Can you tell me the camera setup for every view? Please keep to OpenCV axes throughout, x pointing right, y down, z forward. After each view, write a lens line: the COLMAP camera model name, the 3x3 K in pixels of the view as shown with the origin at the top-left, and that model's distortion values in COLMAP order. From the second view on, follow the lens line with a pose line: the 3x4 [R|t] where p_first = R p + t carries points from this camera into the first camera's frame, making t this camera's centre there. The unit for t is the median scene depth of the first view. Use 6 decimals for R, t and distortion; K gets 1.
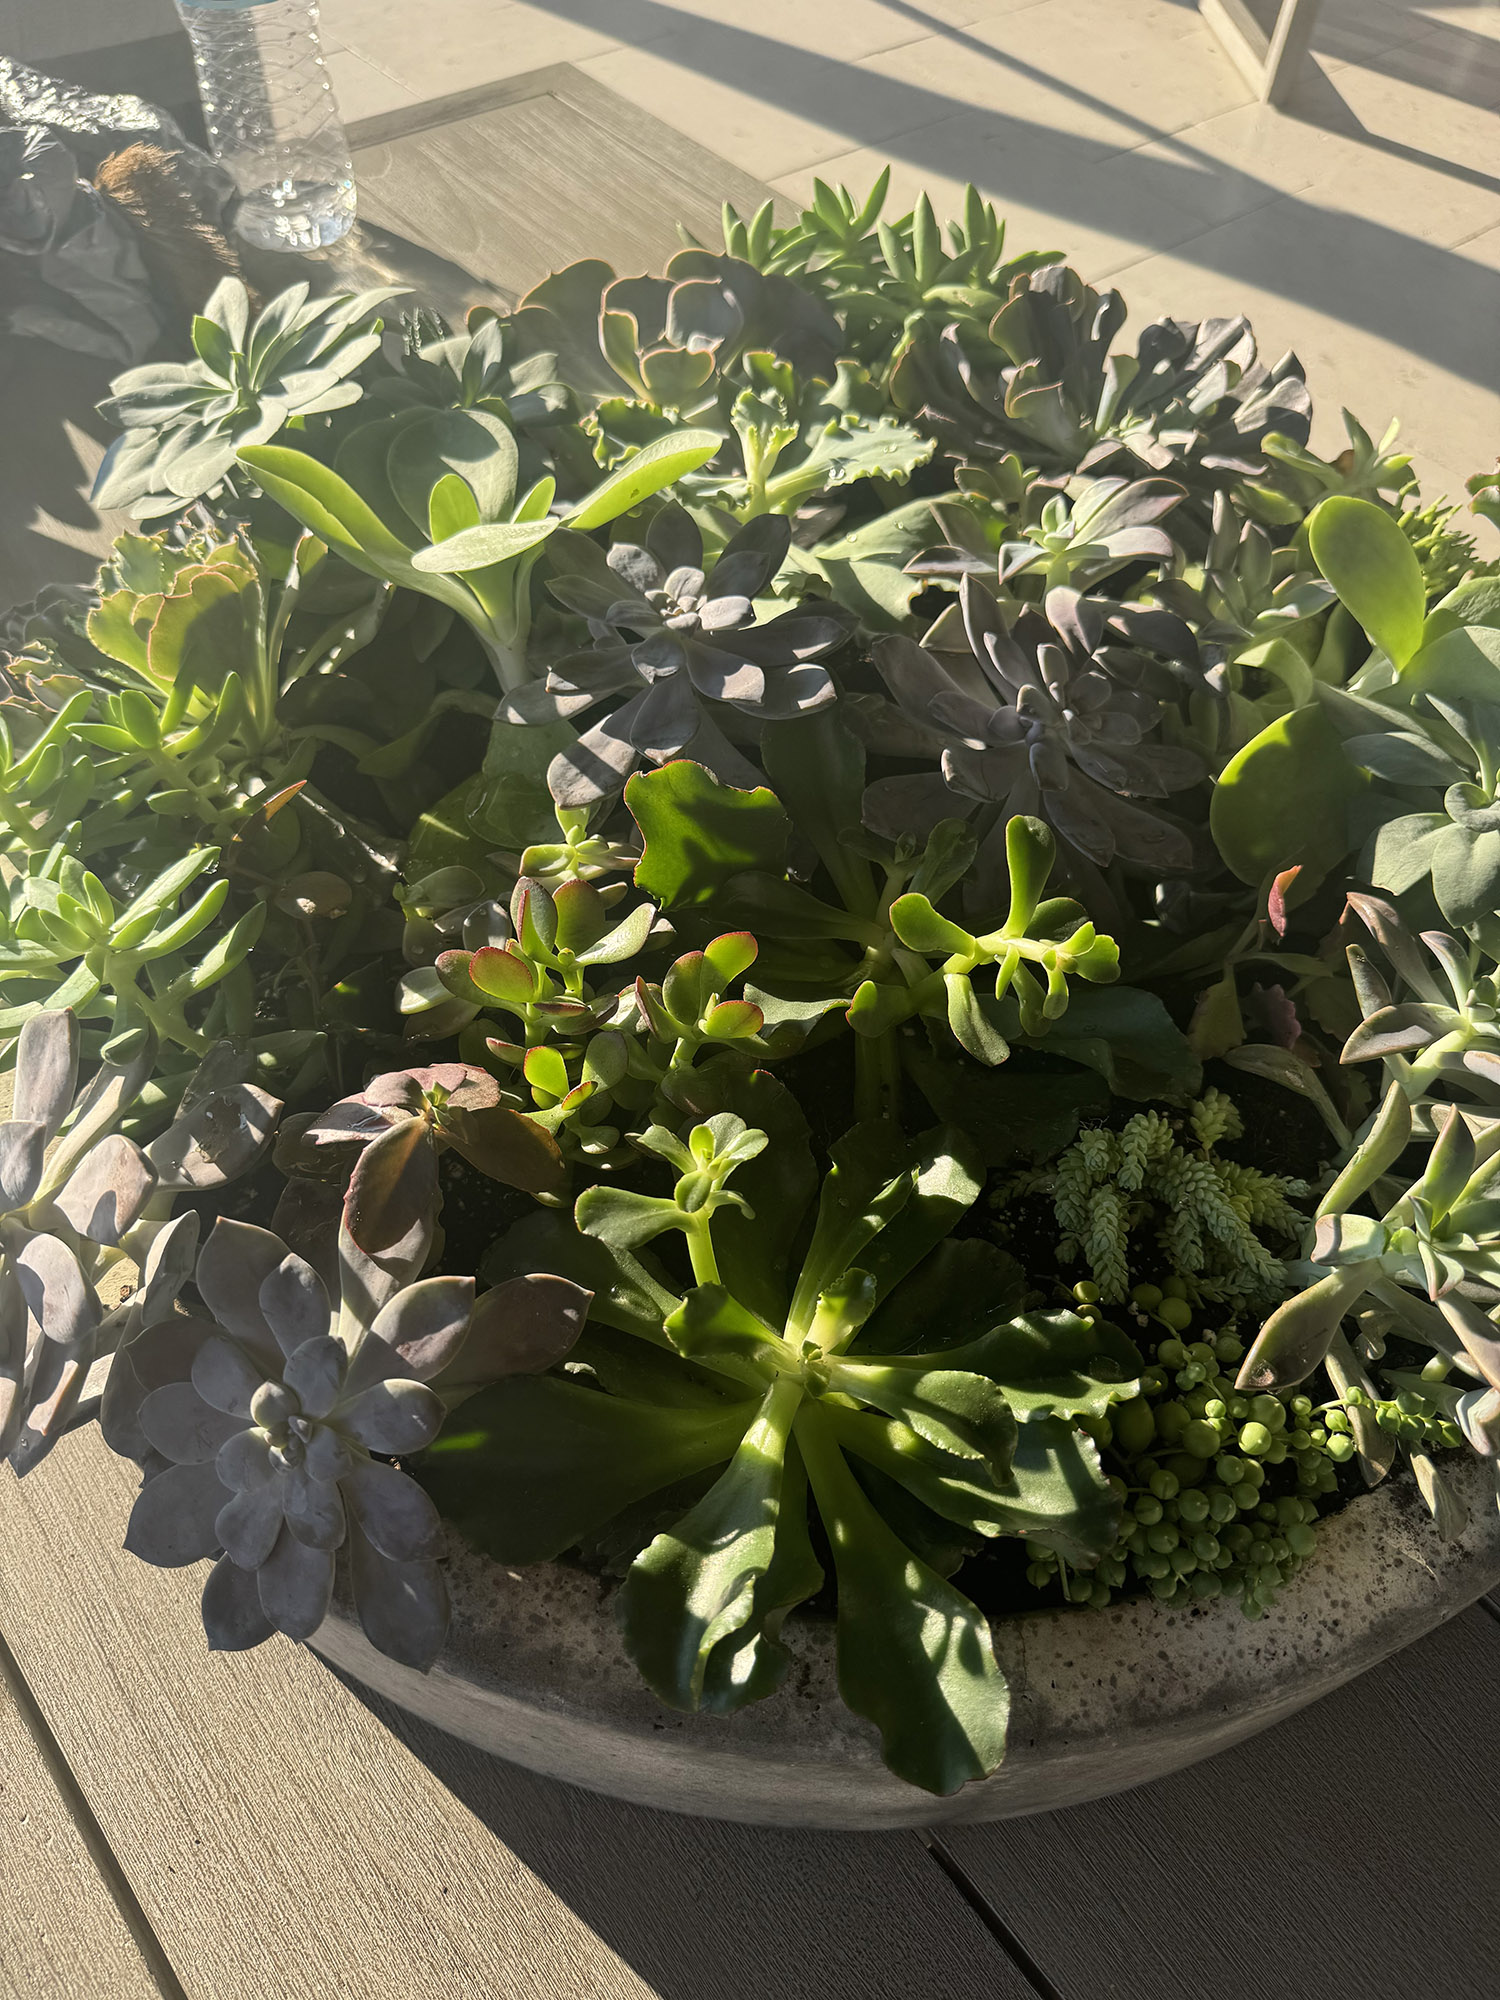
lens RADIAL K [[1400.2, 0, 760.4], [0, 1400.2, 1010.0], [0, 0, 1]] dist [0.014516, 0.001232]
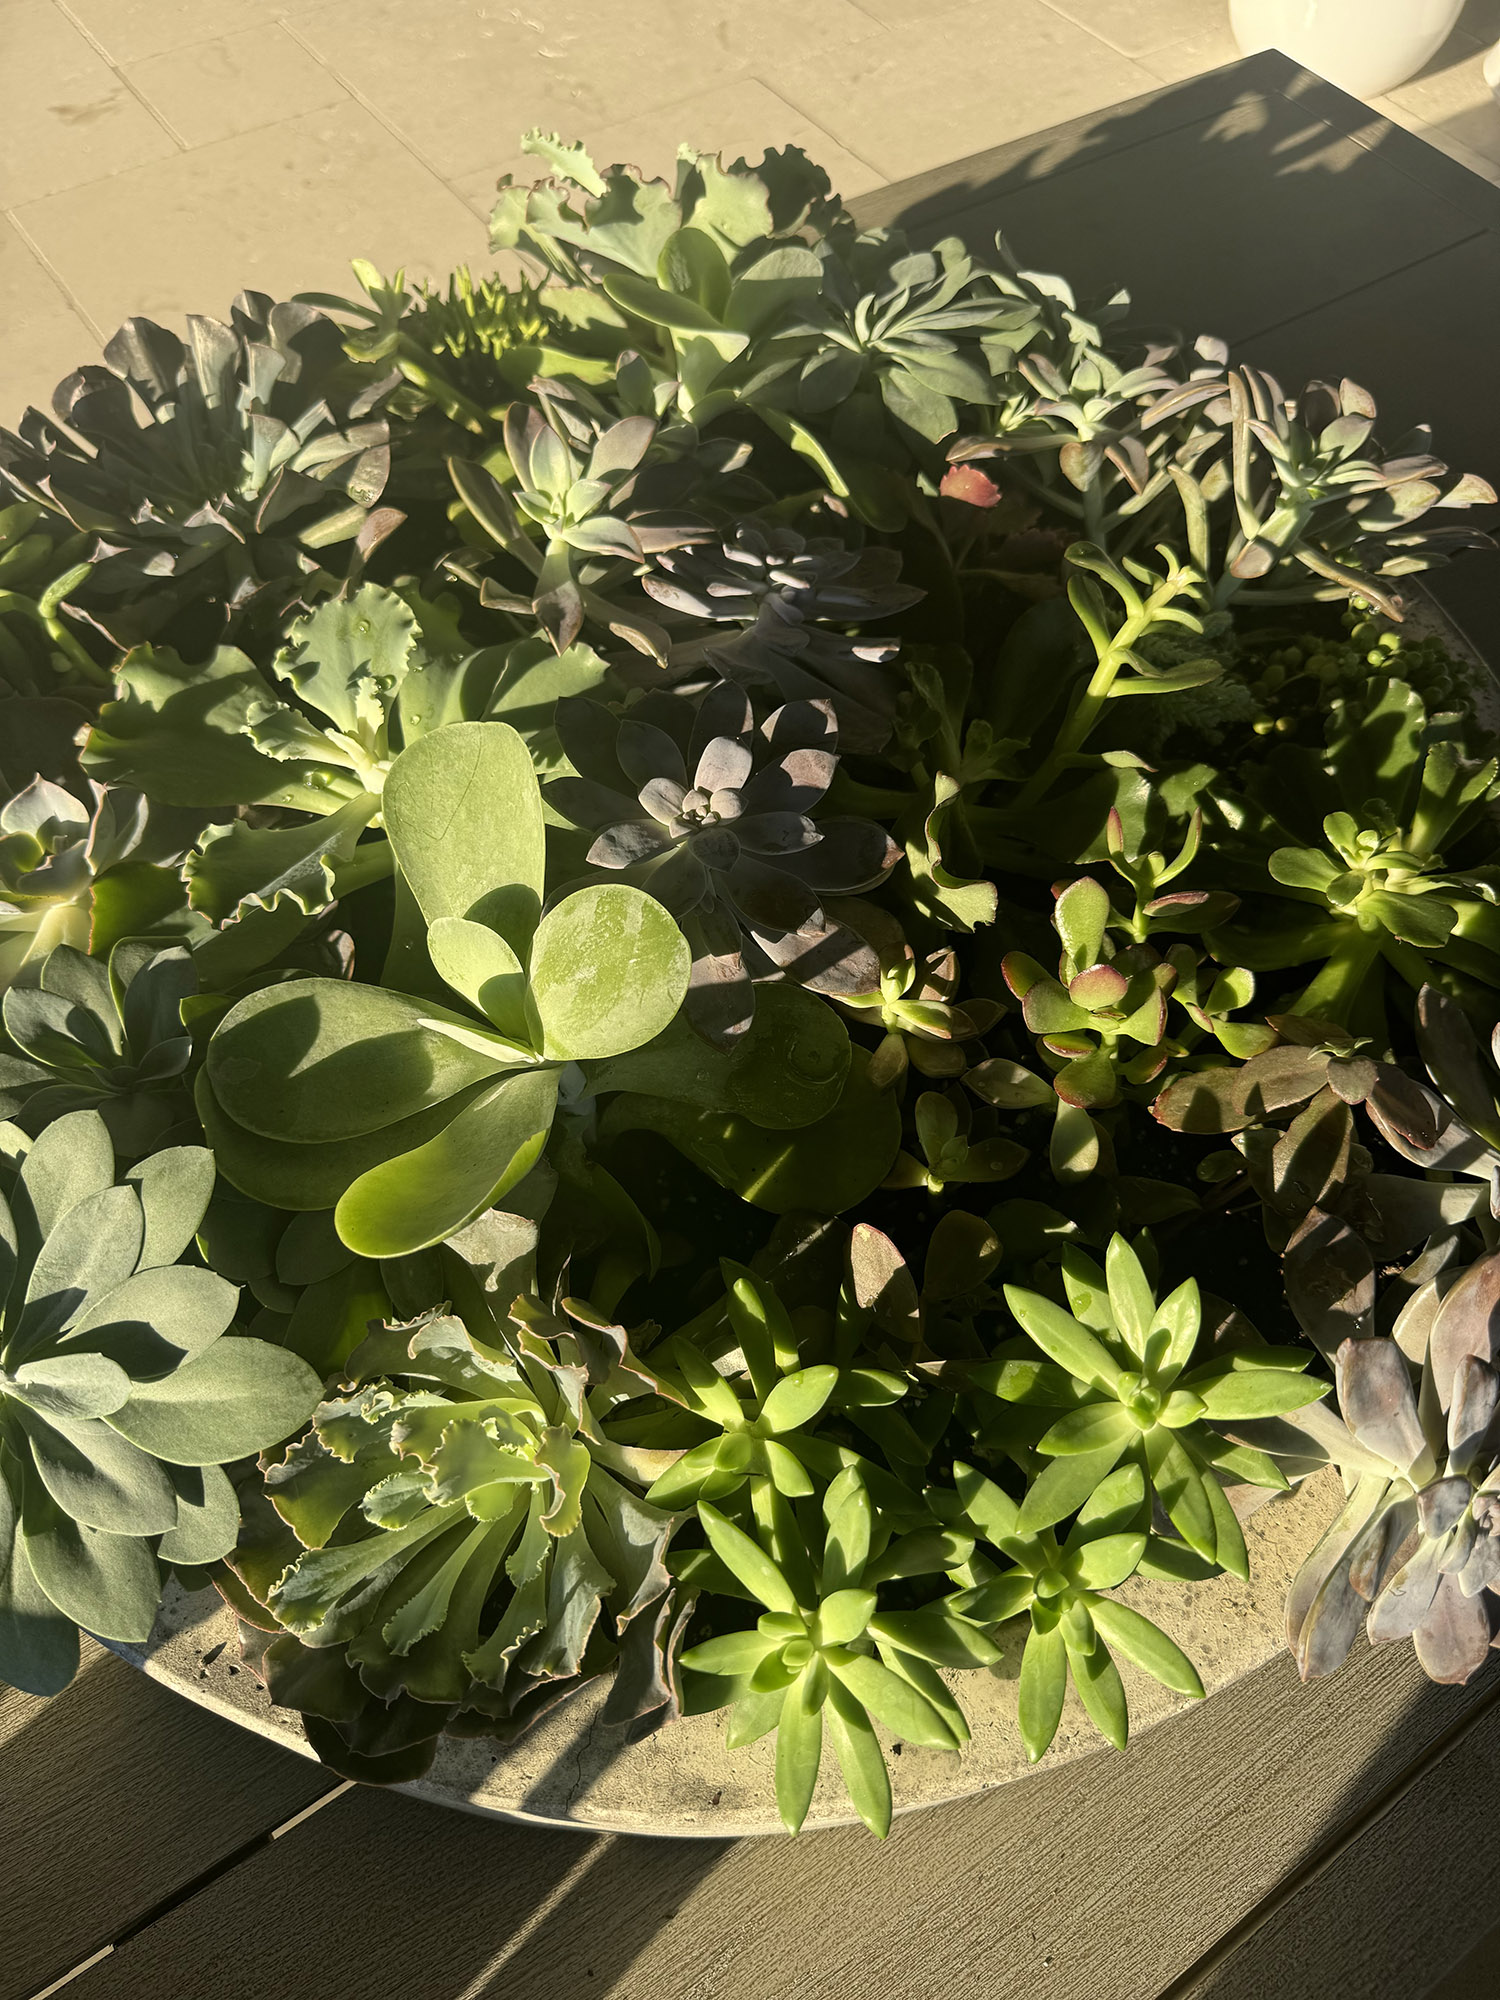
lens RADIAL K [[1400.2, 0, 762.6], [0, 1400.2, 993.4], [0, 0, 1]] dist [0.014516, 0.001232]
pose [[0.102042, -0.882398, 0.459304, -0.566878], [0.800442, 0.346979, 0.488771, -0.645375], [-0.590660, 0.317772, 0.741716, 0.334319]]
